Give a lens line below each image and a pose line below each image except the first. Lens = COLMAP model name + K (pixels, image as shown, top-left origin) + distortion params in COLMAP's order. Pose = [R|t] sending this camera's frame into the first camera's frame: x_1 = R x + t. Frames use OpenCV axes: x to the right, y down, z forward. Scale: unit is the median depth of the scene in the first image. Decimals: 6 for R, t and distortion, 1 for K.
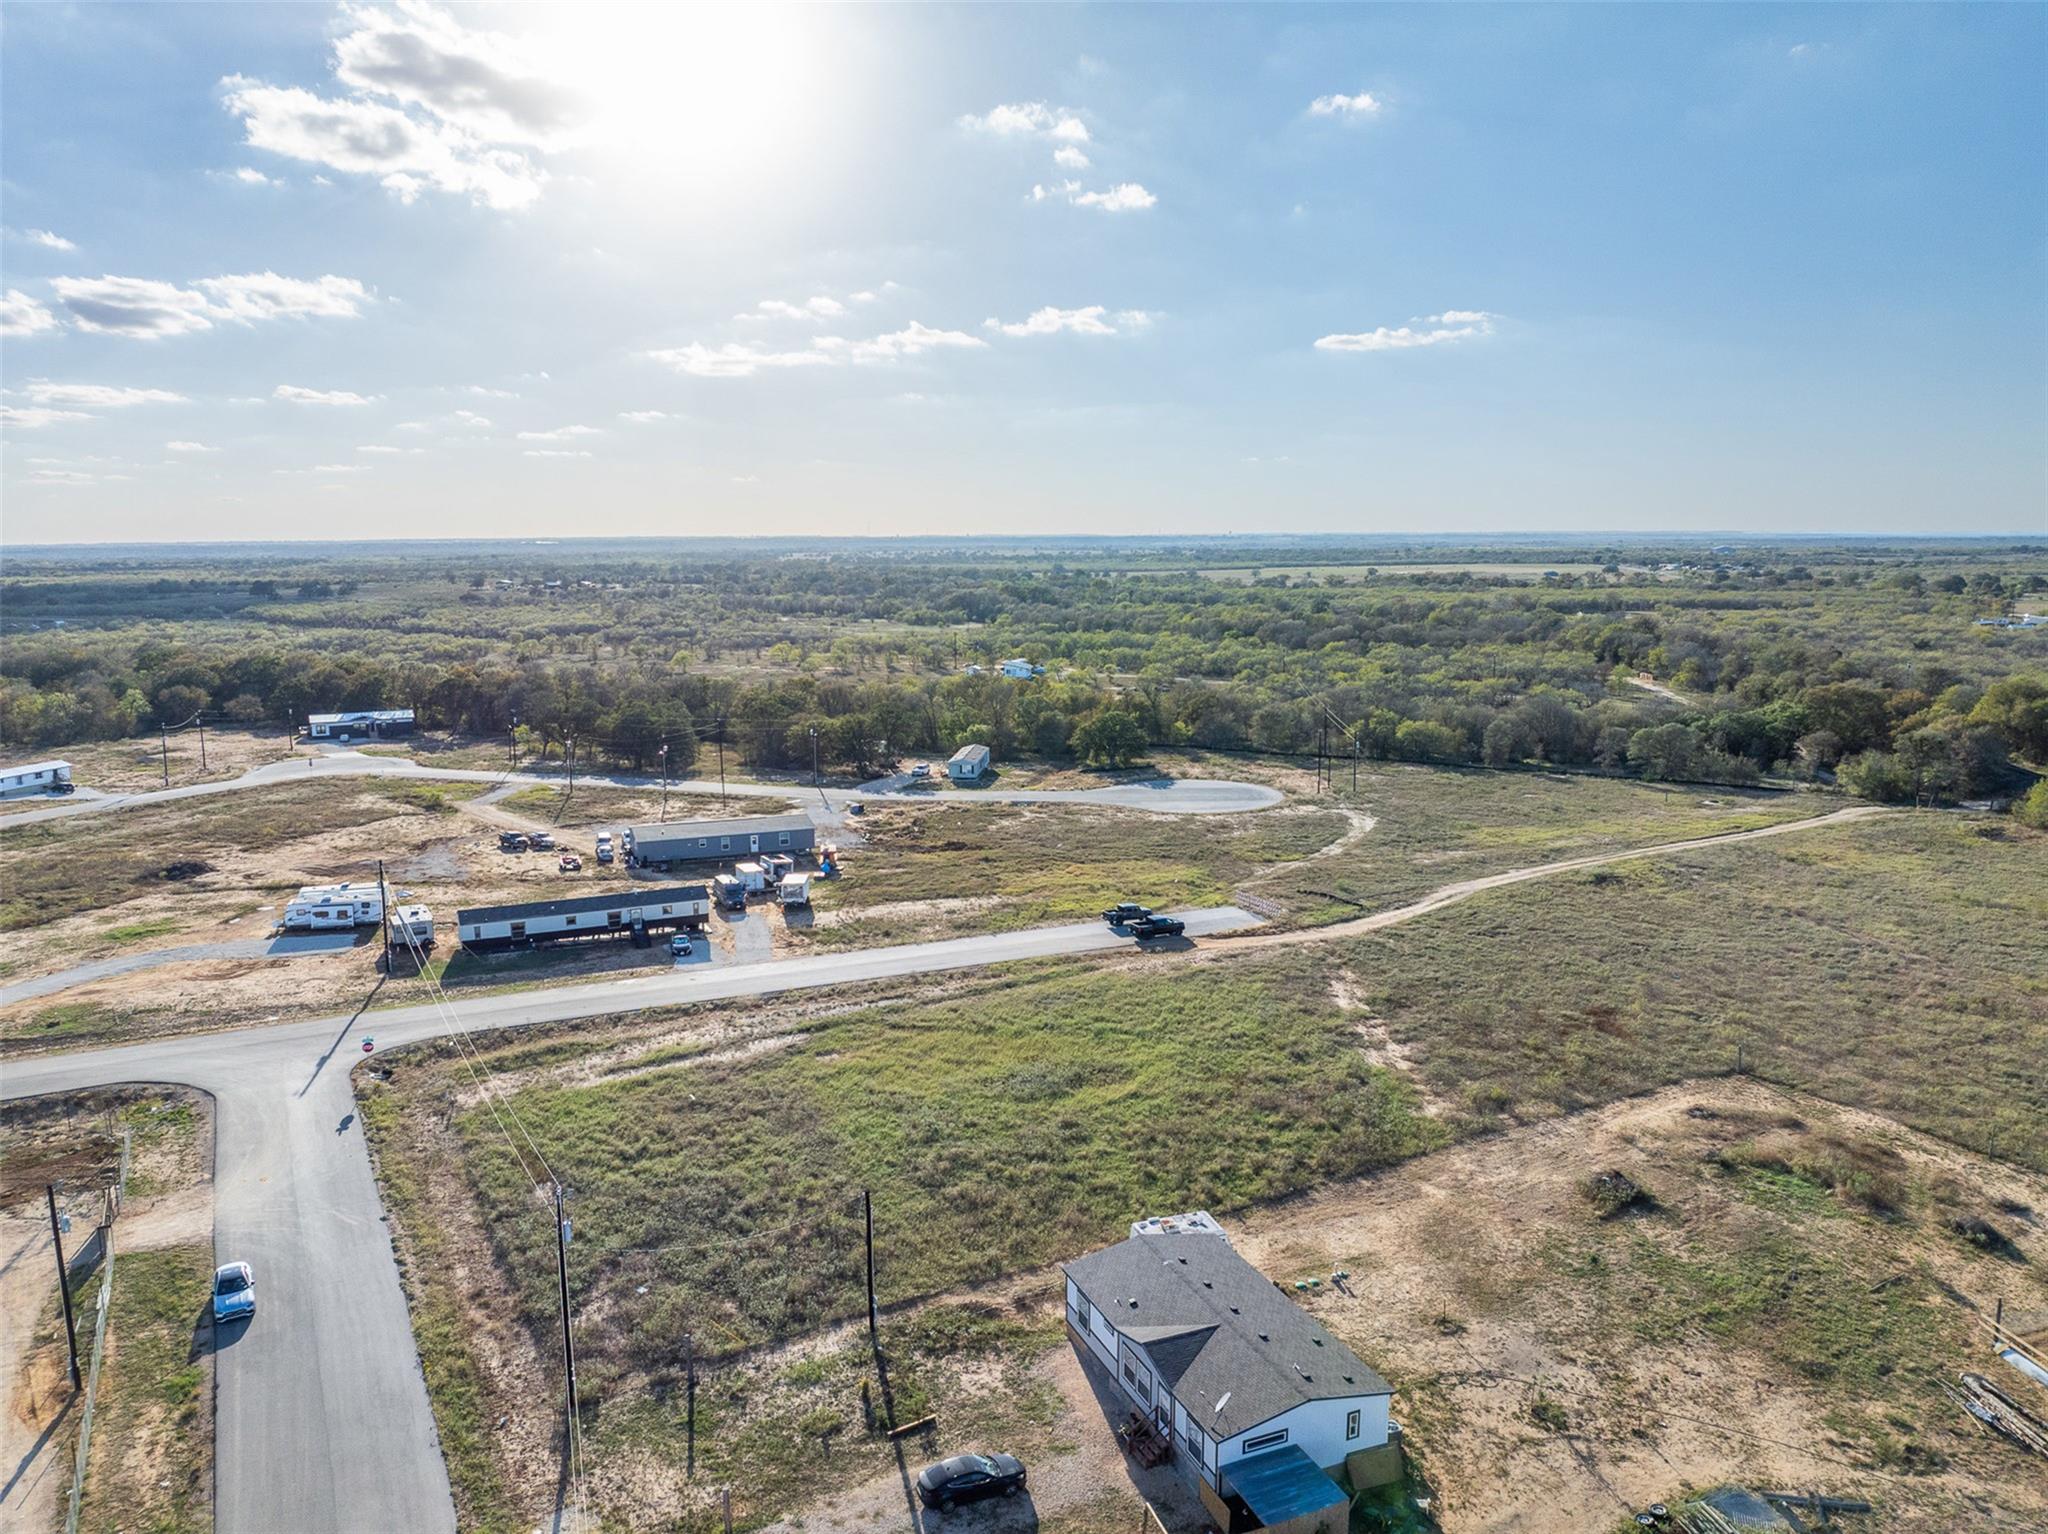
lens RADIAL K [[1451.1, 0, 1037.1], [0, 1451.1, 775.4], [0, 0, 1]] dist [-0.056974, 0.023091]
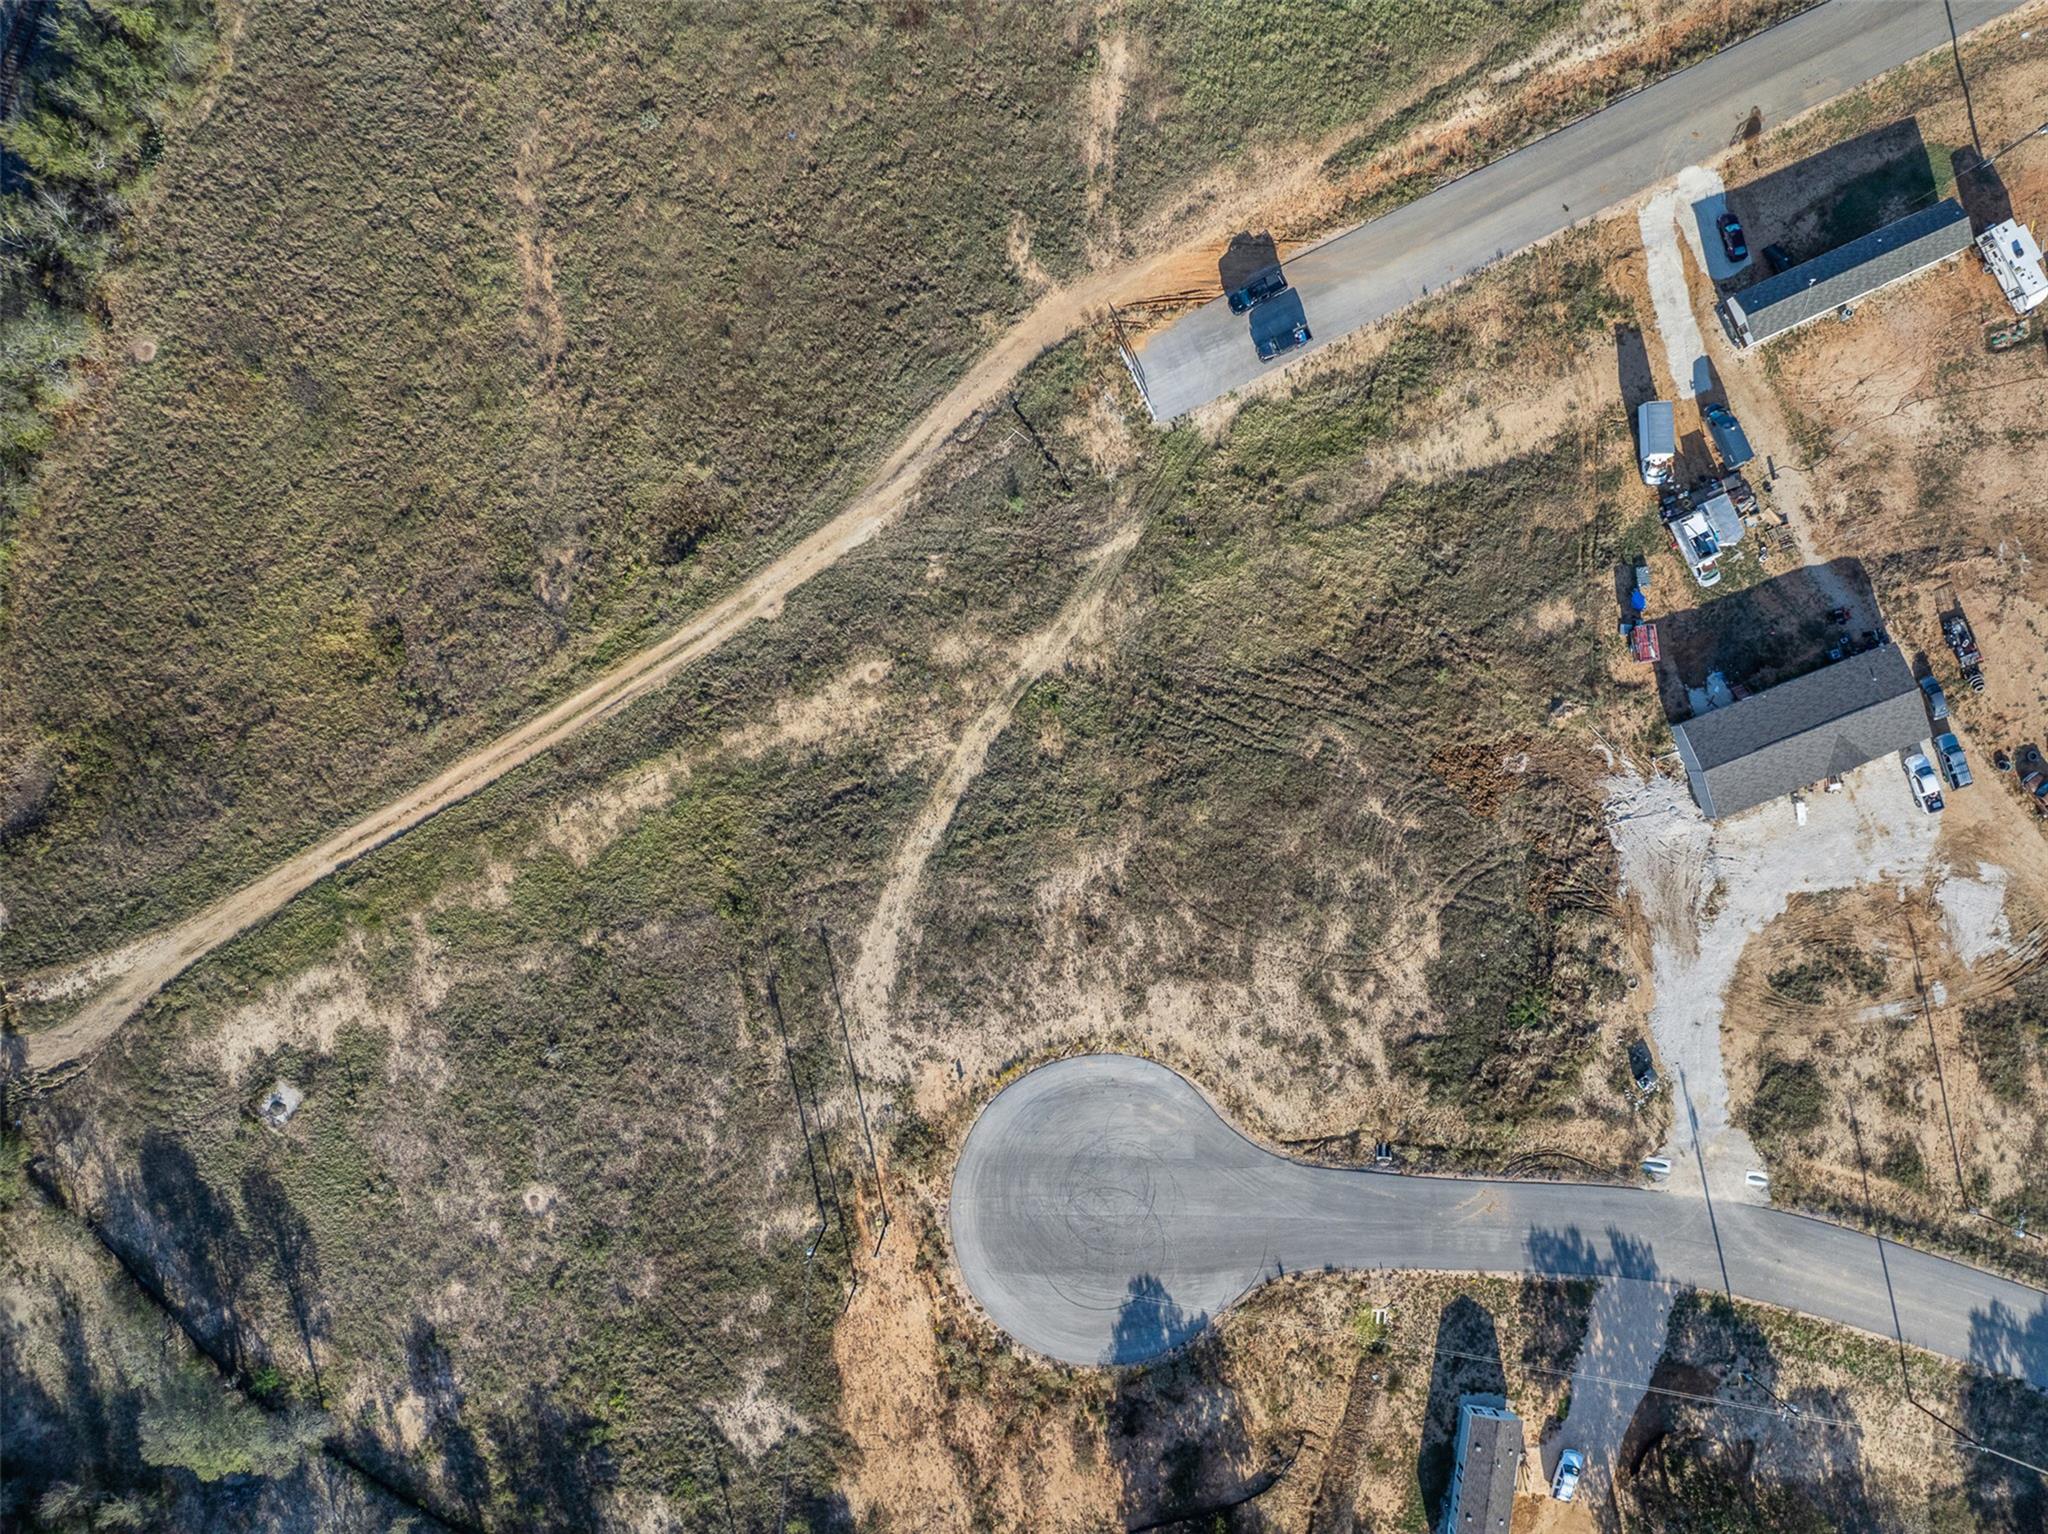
lens RADIAL K [[1451.1, 0, 1014.4], [0, 1451.1, 774.3], [0, 0, 1]] dist [-0.056974, 0.023091]
pose [[-0.999764, -0.016890, 0.013675, 0.158626], [0.016066, -0.150709, 0.988448, -0.624657], [-0.014634, 0.988434, 0.150945, 0.822177]]
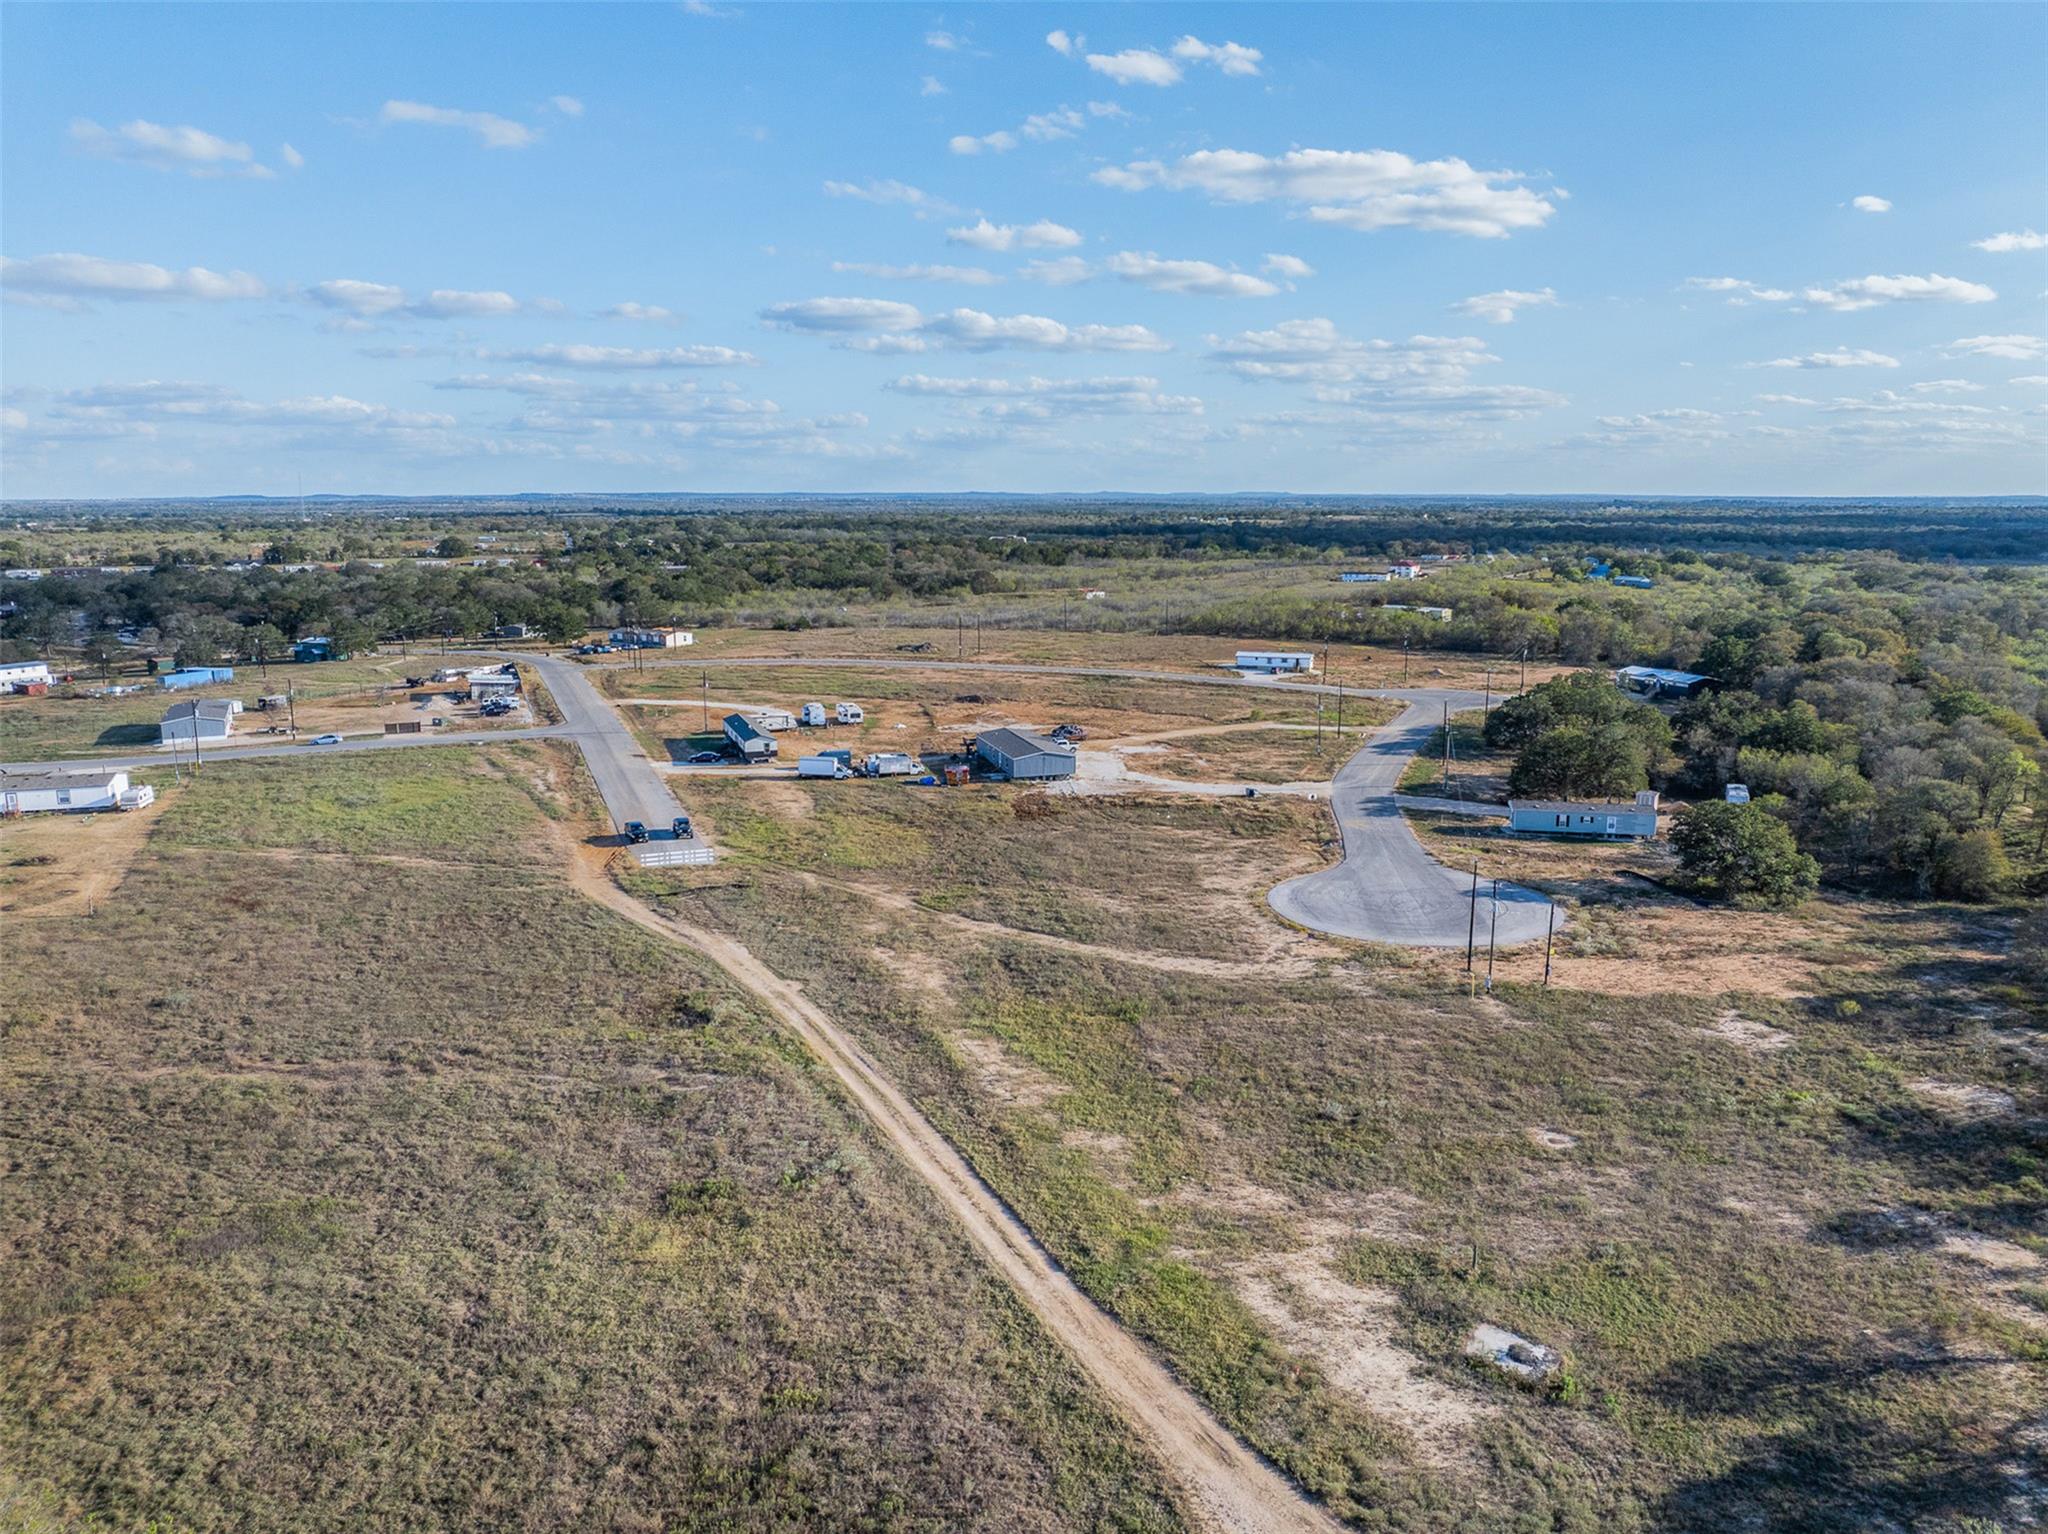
lens RADIAL K [[1451.1, 0, 1029.0], [0, 1451.1, 770.5], [0, 0, 1]] dist [-0.056974, 0.023091]
pose [[-0.092178, 0.192175, -0.977022, 0.842729], [-0.168185, 0.964097, 0.205500, -0.169561], [0.981436, 0.183263, -0.056548, 0.963435]]
